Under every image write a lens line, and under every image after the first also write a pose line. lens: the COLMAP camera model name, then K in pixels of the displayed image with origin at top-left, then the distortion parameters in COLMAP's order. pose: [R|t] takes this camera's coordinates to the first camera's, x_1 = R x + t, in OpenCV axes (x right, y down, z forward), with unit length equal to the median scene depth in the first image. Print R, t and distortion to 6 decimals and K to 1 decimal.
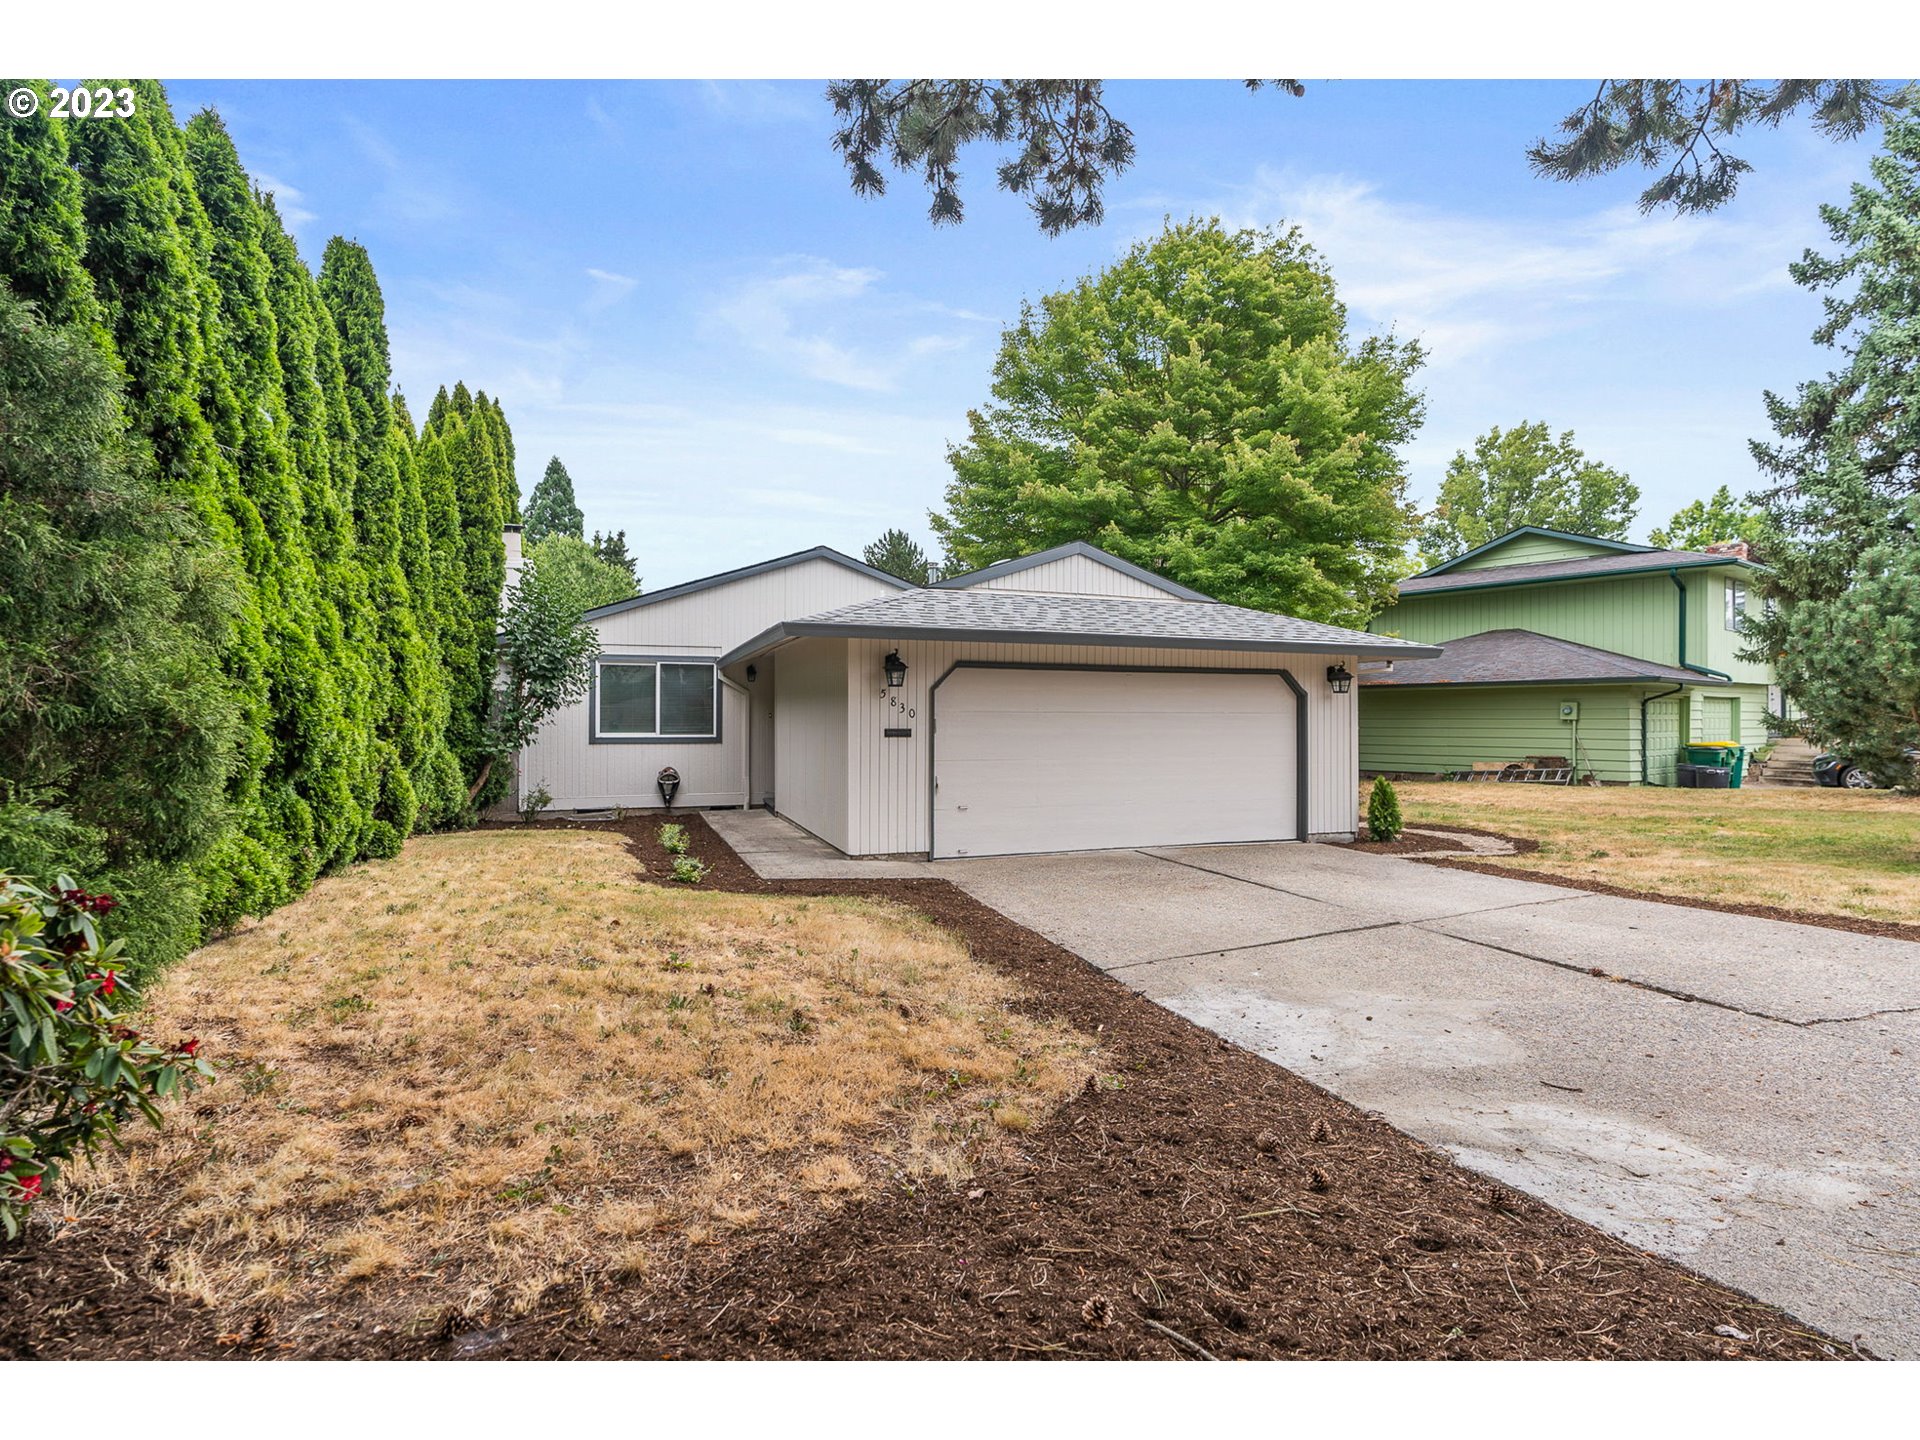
lens RADIAL K [[869.8, 0, 978.4], [0, 869.8, 714.3], [0, 0, 1]] dist [-0.001157, 0.000281]
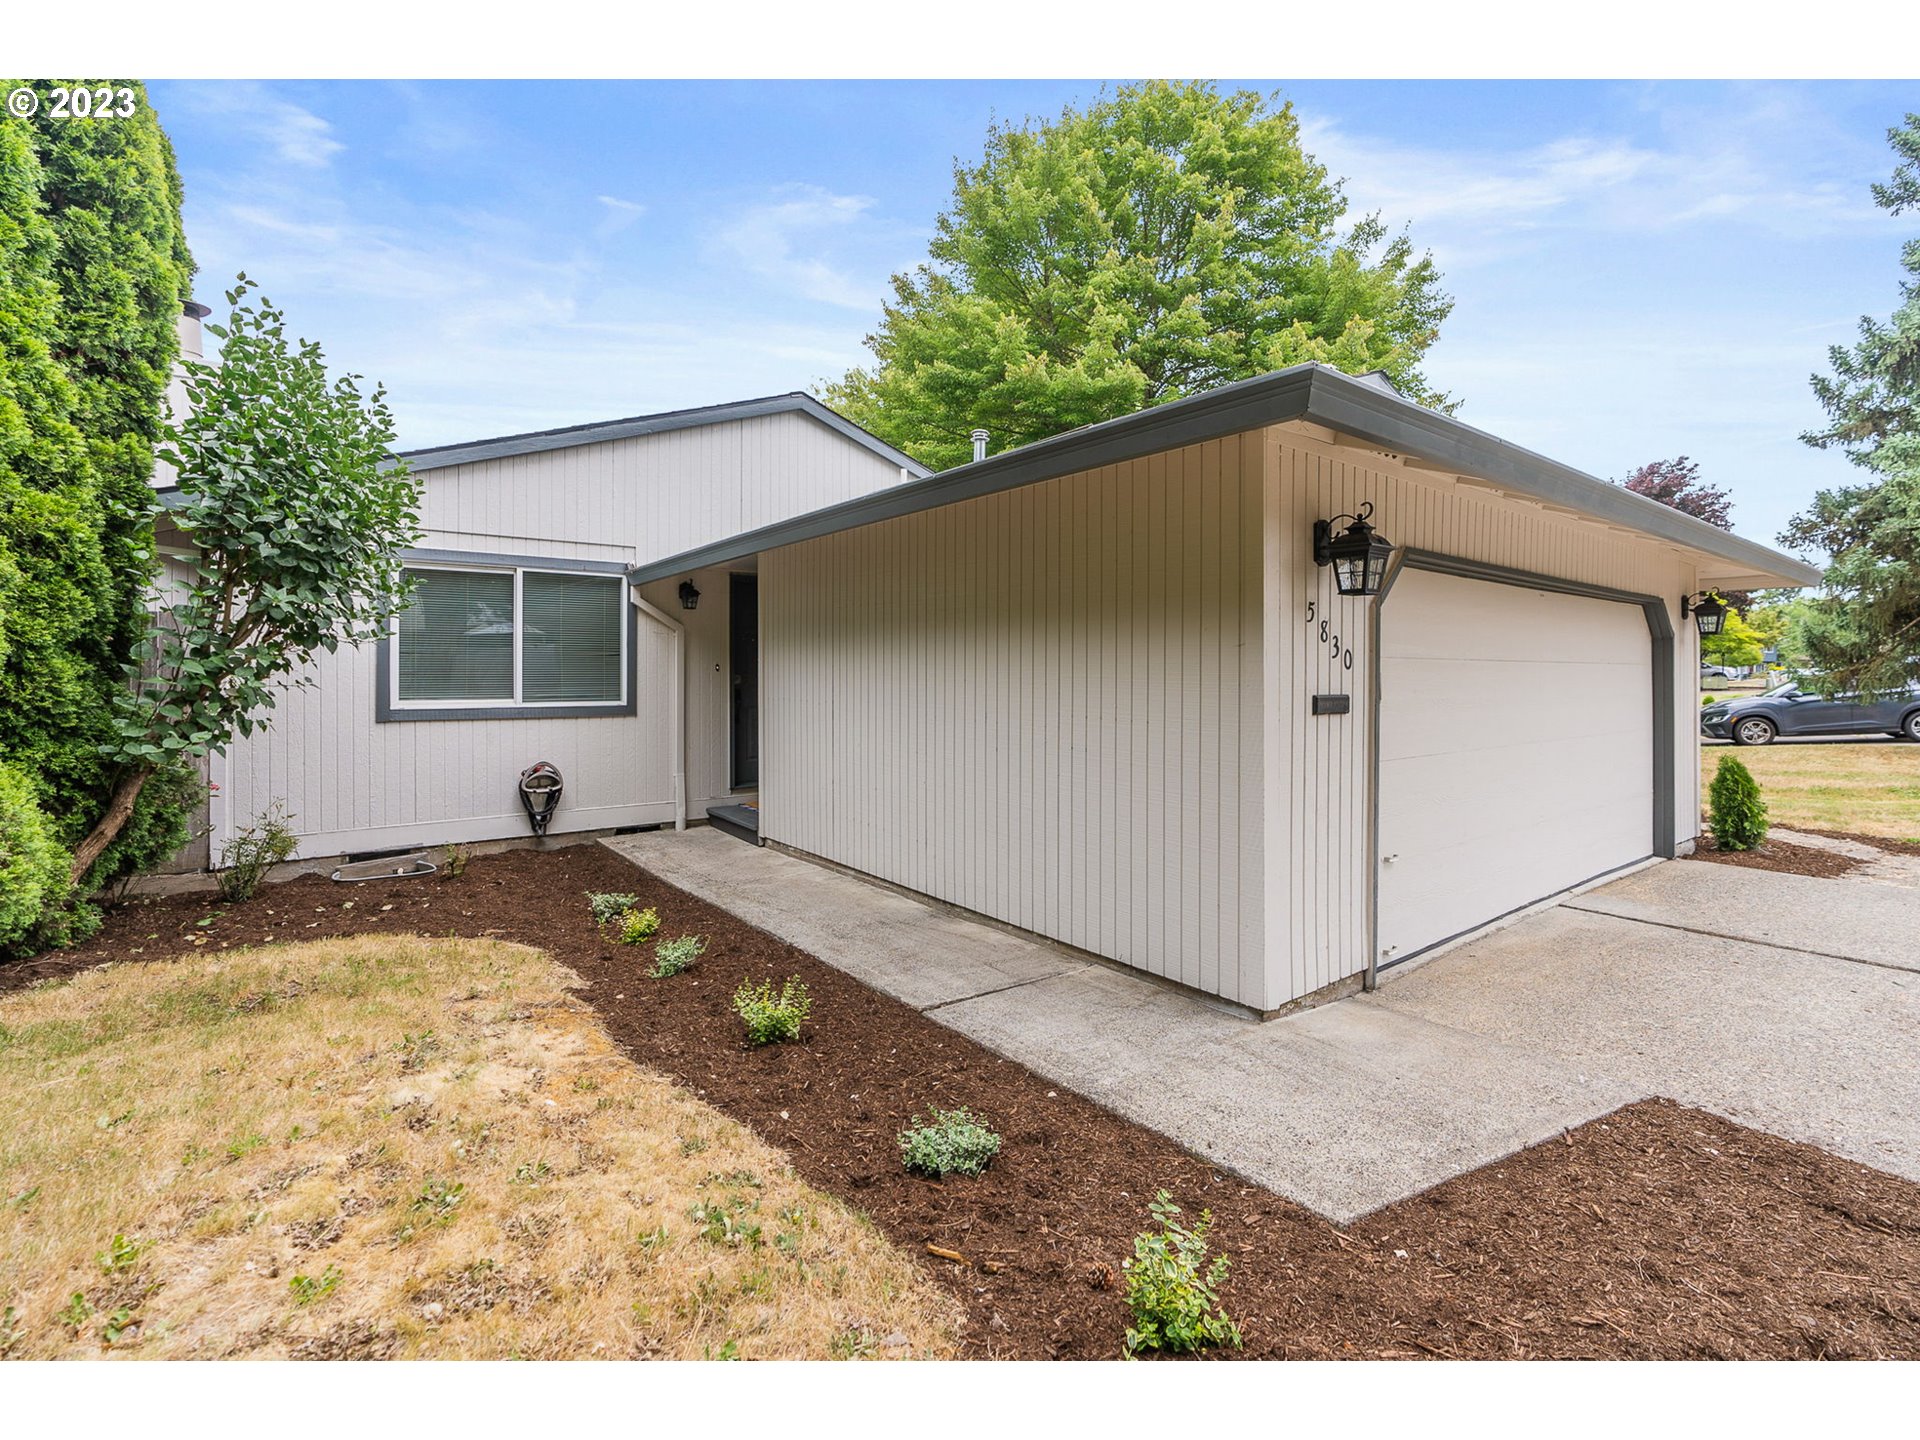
lens RADIAL K [[822.1, 0, 963.4], [0, 822.1, 674.4], [0, 0, 1]] dist [-0.002166, 0.000628]
pose [[0.959150, -0.000306, 0.282899, -0.288732], [-0.001263, 0.999985, 0.005363, 0.003308], [-0.282897, -0.005502, 0.959135, 0.503652]]
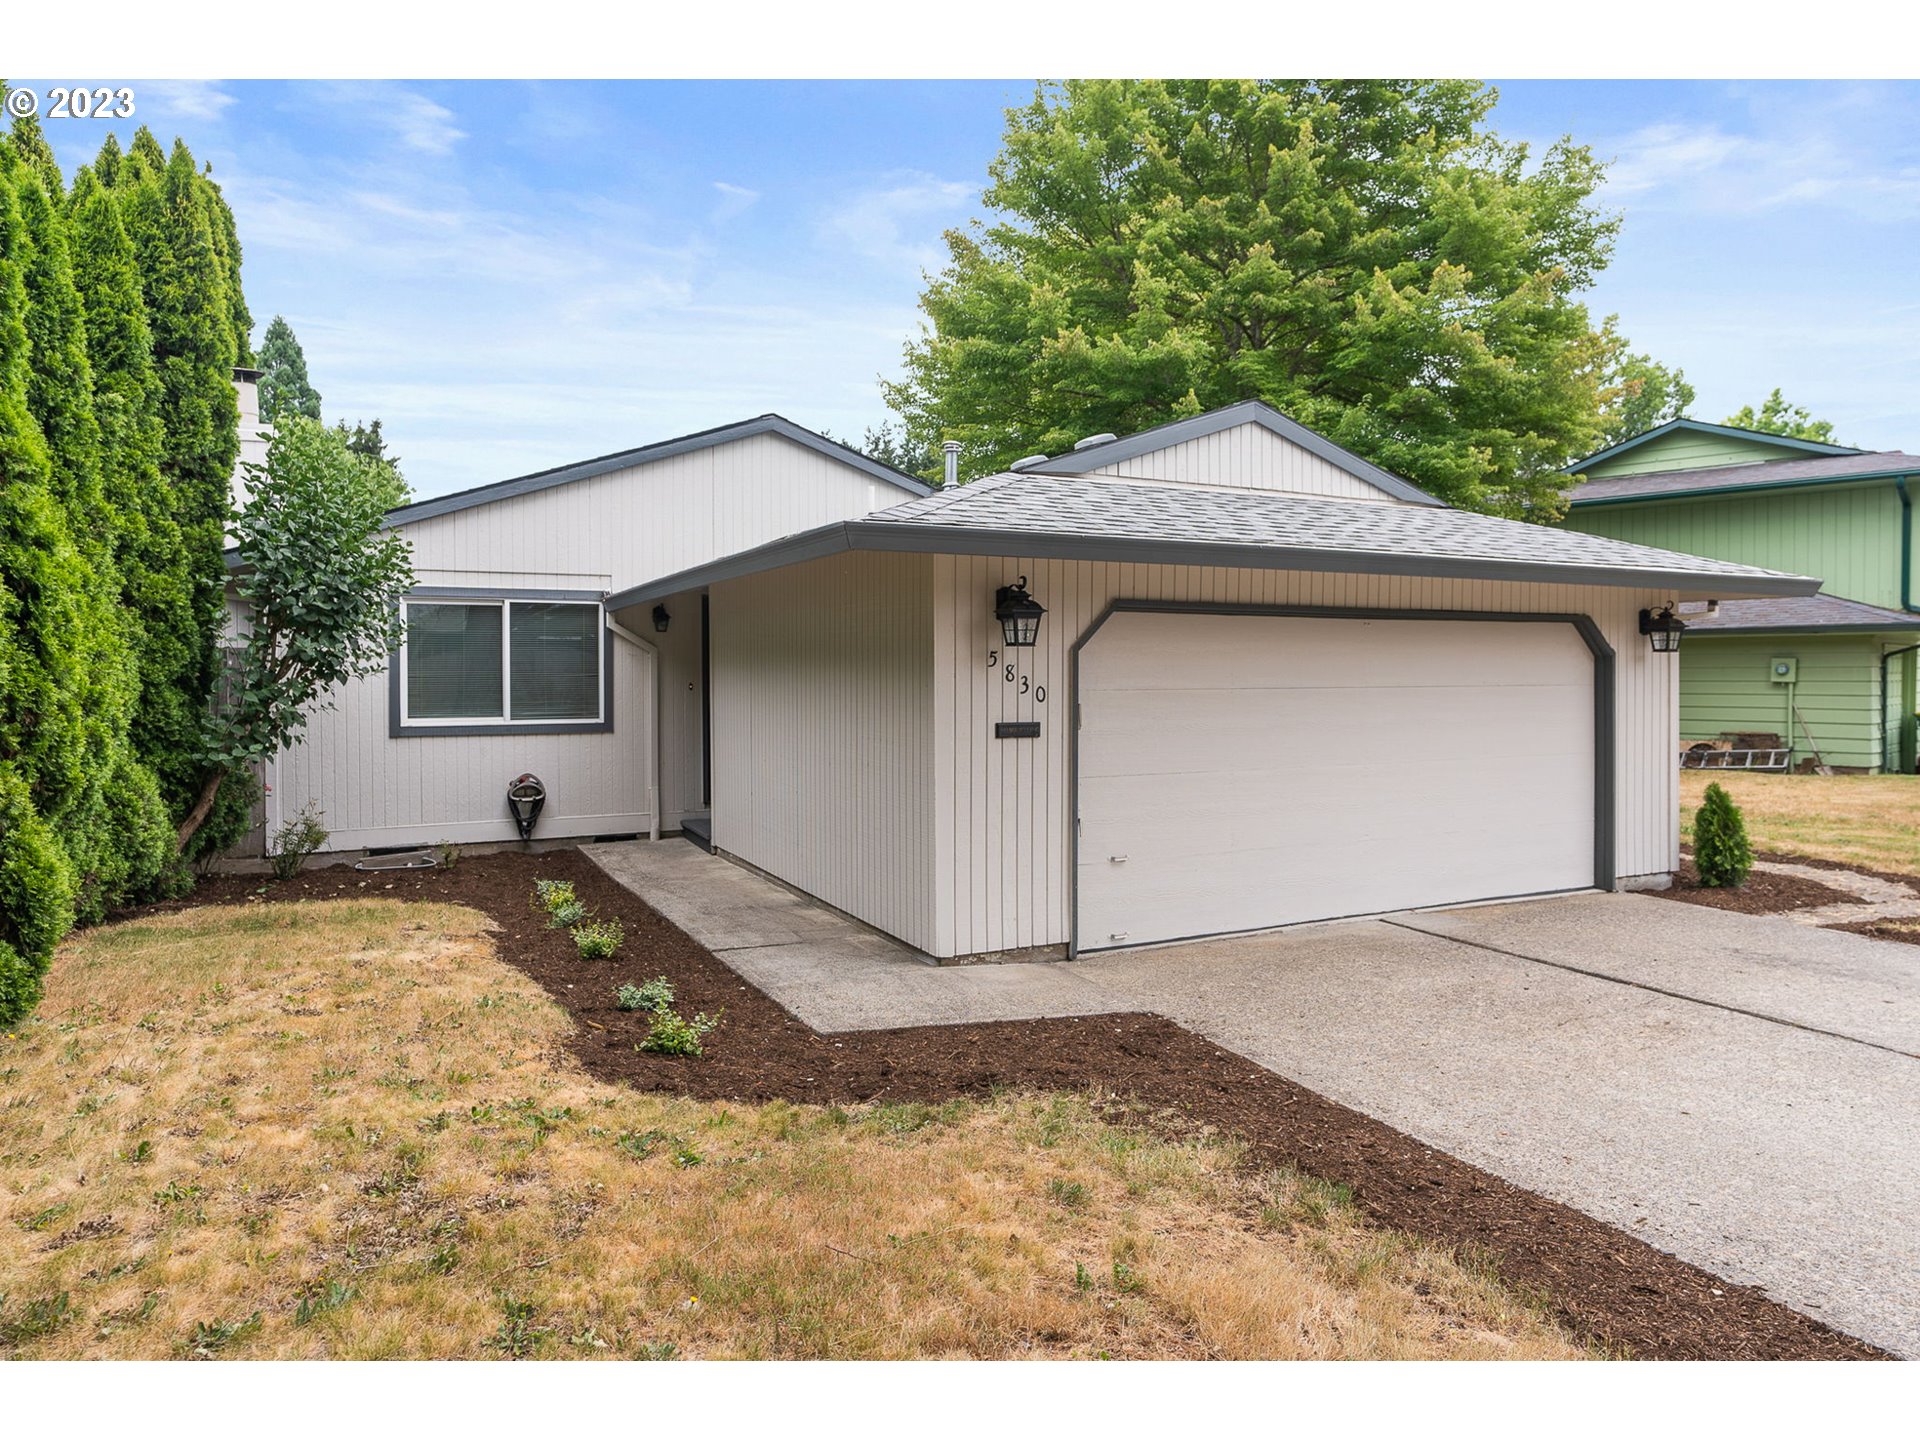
lens RADIAL K [[1117.6, 0, 973.5], [0, 1117.6, 685.4], [0, 0, 1]] dist [0.004426, 0.000293]
pose [[0.994982, -0.005177, 0.099923, -0.144738], [0.003623, 0.999870, 0.015728, -0.013744], [-0.099991, -0.015287, 0.994871, 0.229188]]
